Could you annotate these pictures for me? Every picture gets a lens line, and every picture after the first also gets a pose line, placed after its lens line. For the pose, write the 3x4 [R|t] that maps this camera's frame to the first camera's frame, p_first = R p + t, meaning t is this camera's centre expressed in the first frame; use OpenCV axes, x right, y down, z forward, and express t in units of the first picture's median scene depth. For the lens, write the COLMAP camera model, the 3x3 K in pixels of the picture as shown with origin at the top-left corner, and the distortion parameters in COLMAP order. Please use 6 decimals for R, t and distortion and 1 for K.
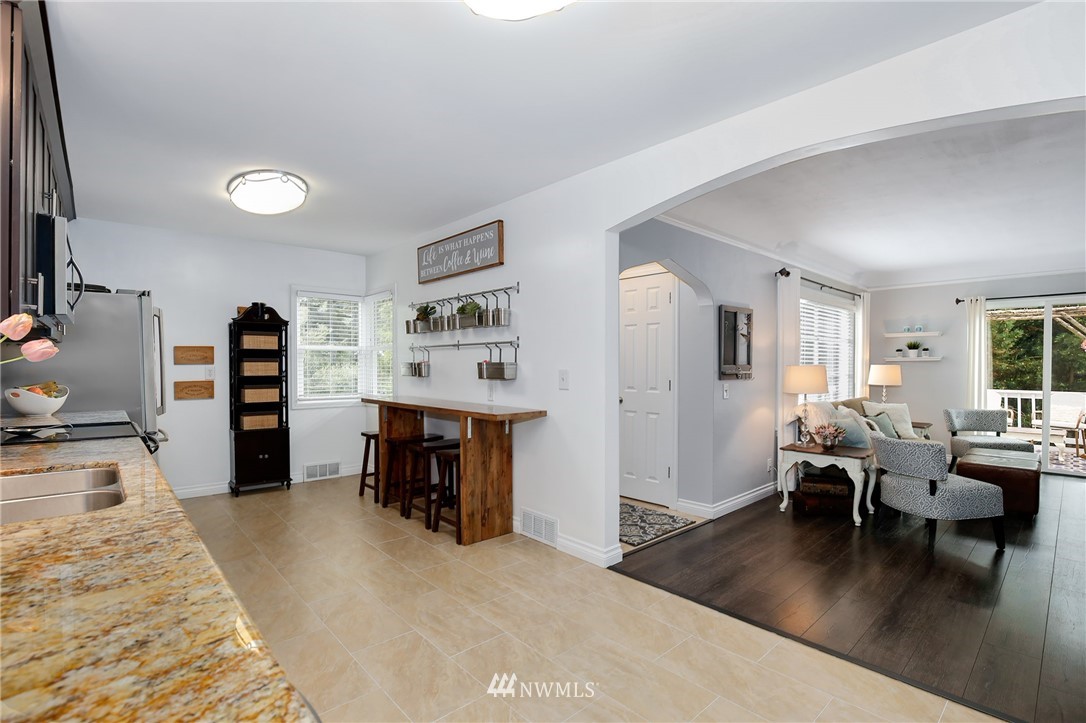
lens RADIAL K [[513.1, 0, 544.5], [0, 513.1, 376.3], [0, 0, 1]] dist [-0.045508, -0.000054]
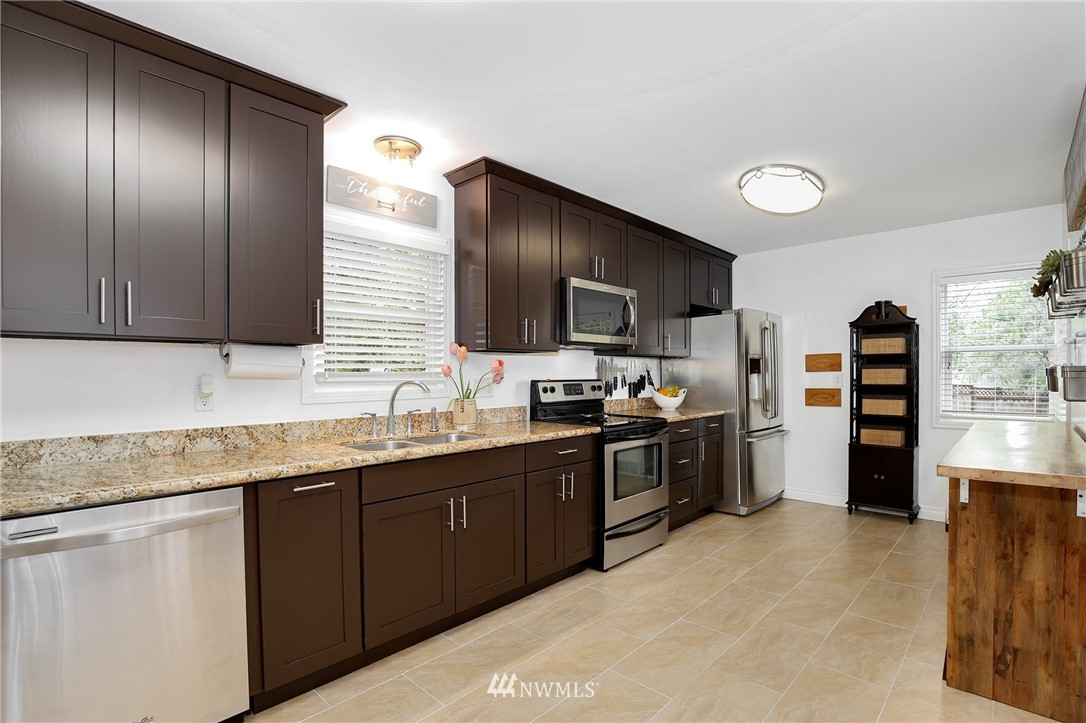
lens RADIAL K [[511.5, 0, 551.5], [0, 511.5, 378.0], [0, 0, 1]] dist [-0.024209, 0.000404]
pose [[0.073131, 0.007560, -0.997294, 0.274581], [-0.013694, 0.999885, 0.006576, -0.010219], [0.997228, 0.013176, 0.073226, 0.374340]]
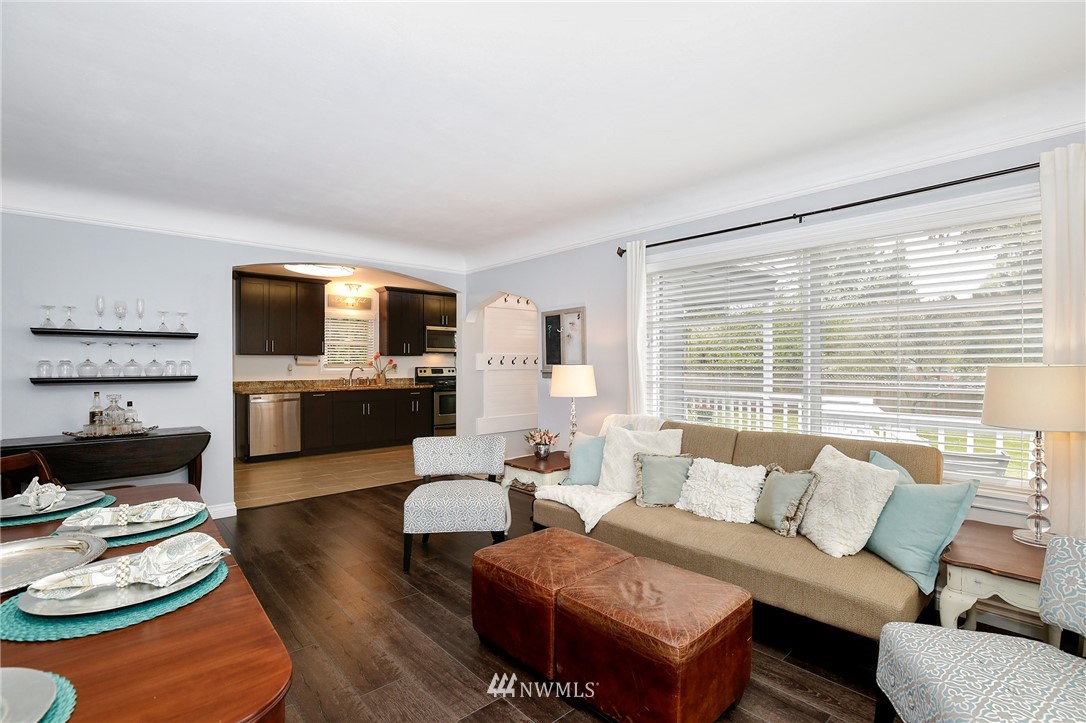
lens RADIAL K [[495.7, 0, 551.6], [0, 495.7, 364.4], [0, 0, 1]] dist [-0.036949, 0.006637]
pose [[-0.003744, 0.000941, -0.999993, 1.291214], [-0.020164, 0.999796, 0.001016, -0.023265], [0.999790, 0.020168, -0.003724, 0.899433]]
